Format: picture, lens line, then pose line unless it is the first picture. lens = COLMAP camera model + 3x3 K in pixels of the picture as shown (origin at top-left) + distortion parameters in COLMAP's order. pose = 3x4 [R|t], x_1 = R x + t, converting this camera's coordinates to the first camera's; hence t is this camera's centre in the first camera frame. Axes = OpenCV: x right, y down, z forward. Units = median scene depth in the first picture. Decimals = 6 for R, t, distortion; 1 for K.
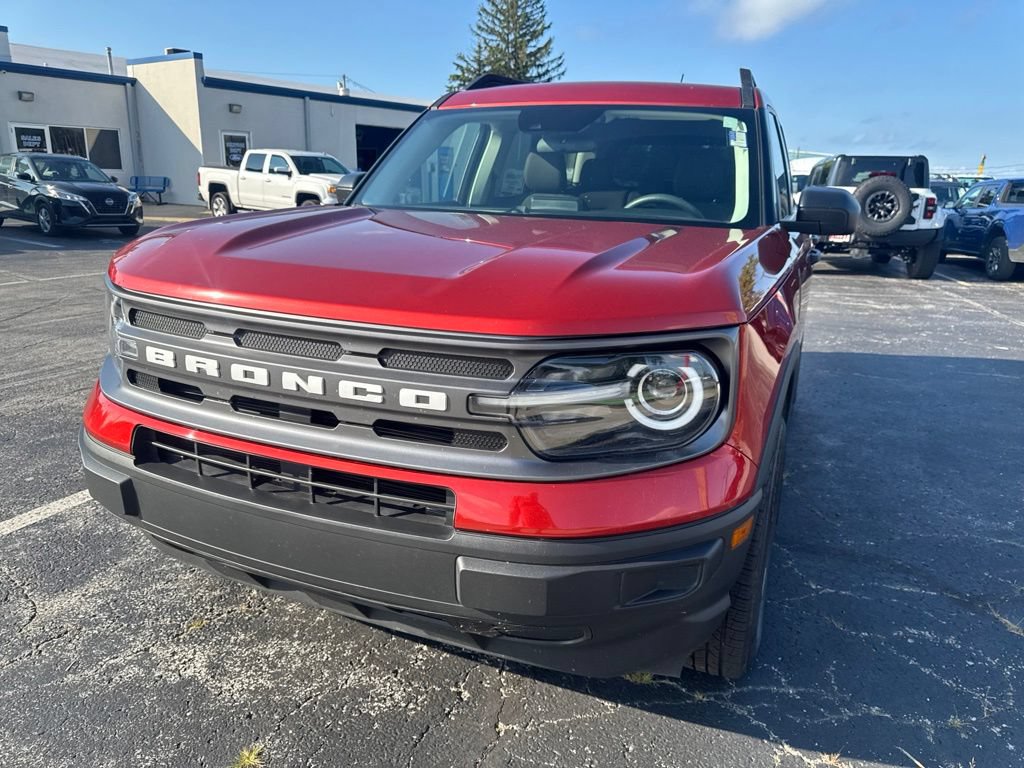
lens RADIAL K [[739.9, 0, 512.0], [0, 739.9, 384.0], [0, 0, 1]] dist [0.010189, -0.010575]
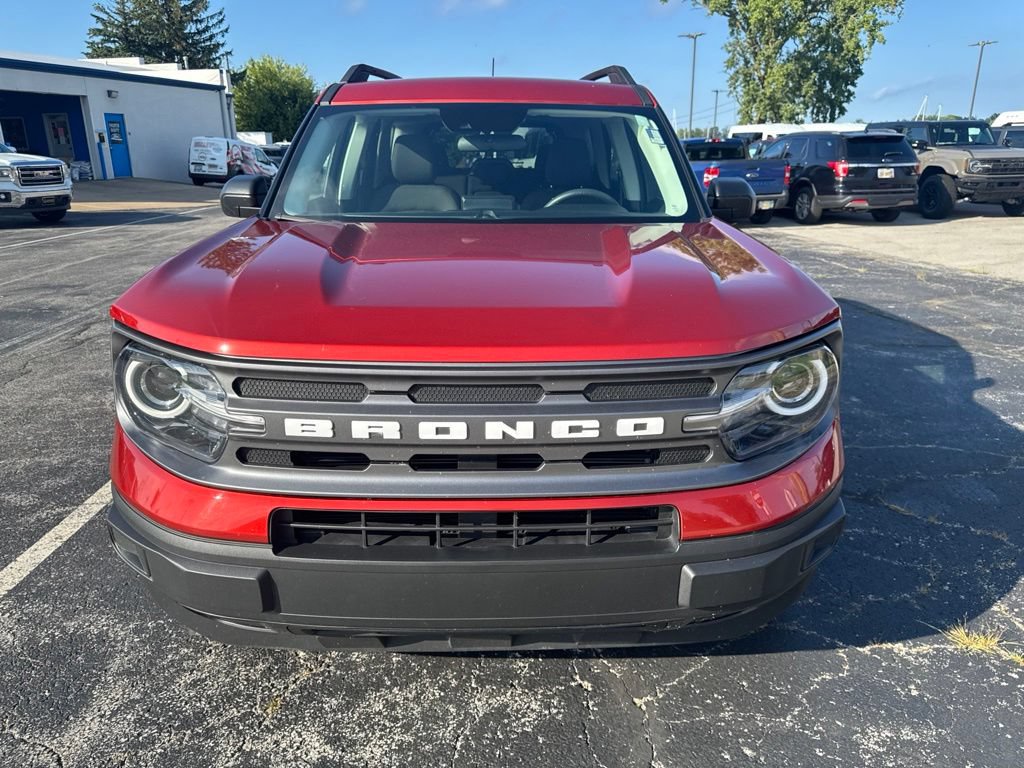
lens RADIAL K [[726.3, 0, 513.8], [0, 726.3, 399.2], [0, 0, 1]] dist [0.002697, -0.004675]
pose [[0.909828, -0.160264, 0.382791, -0.494276], [0.132549, 0.986330, 0.097901, -0.104761], [-0.393248, -0.038334, 0.918633, 0.092728]]
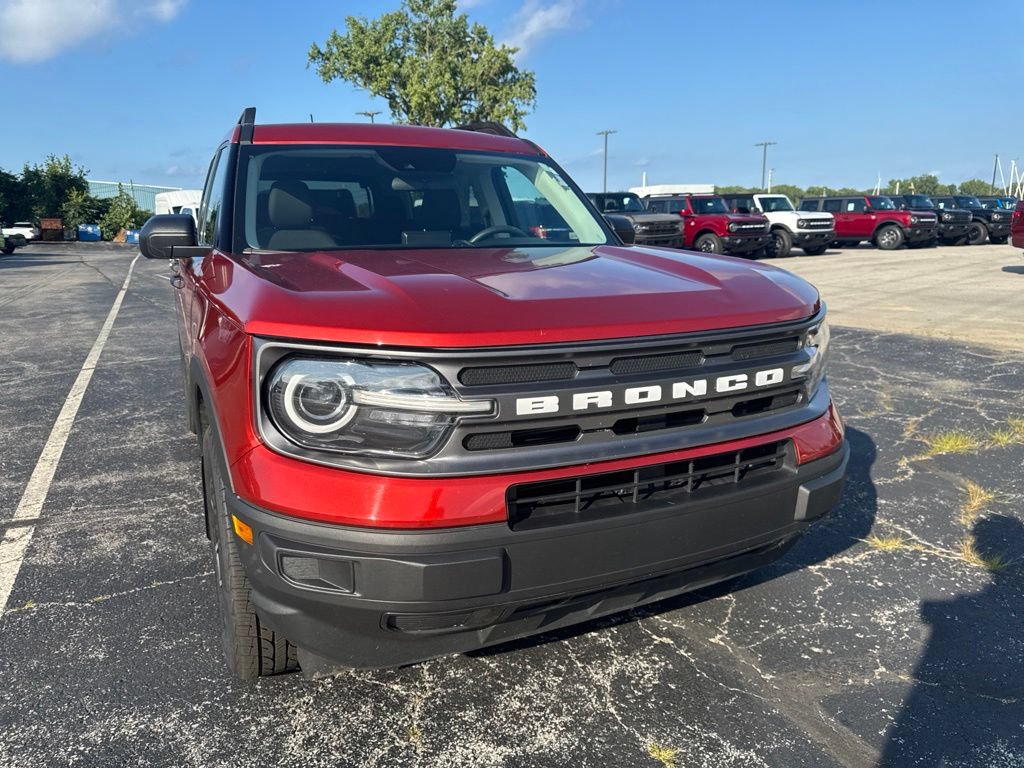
lens RADIAL K [[739.9, 0, 512.0], [0, 739.9, 384.0], [0, 0, 1]] dist [0.010189, -0.010575]
pose [[0.651132, -0.193725, 0.733824, -1.021872], [0.223327, 0.972975, 0.058698, -0.108488], [-0.725364, 0.125662, 0.676799, 0.320180]]
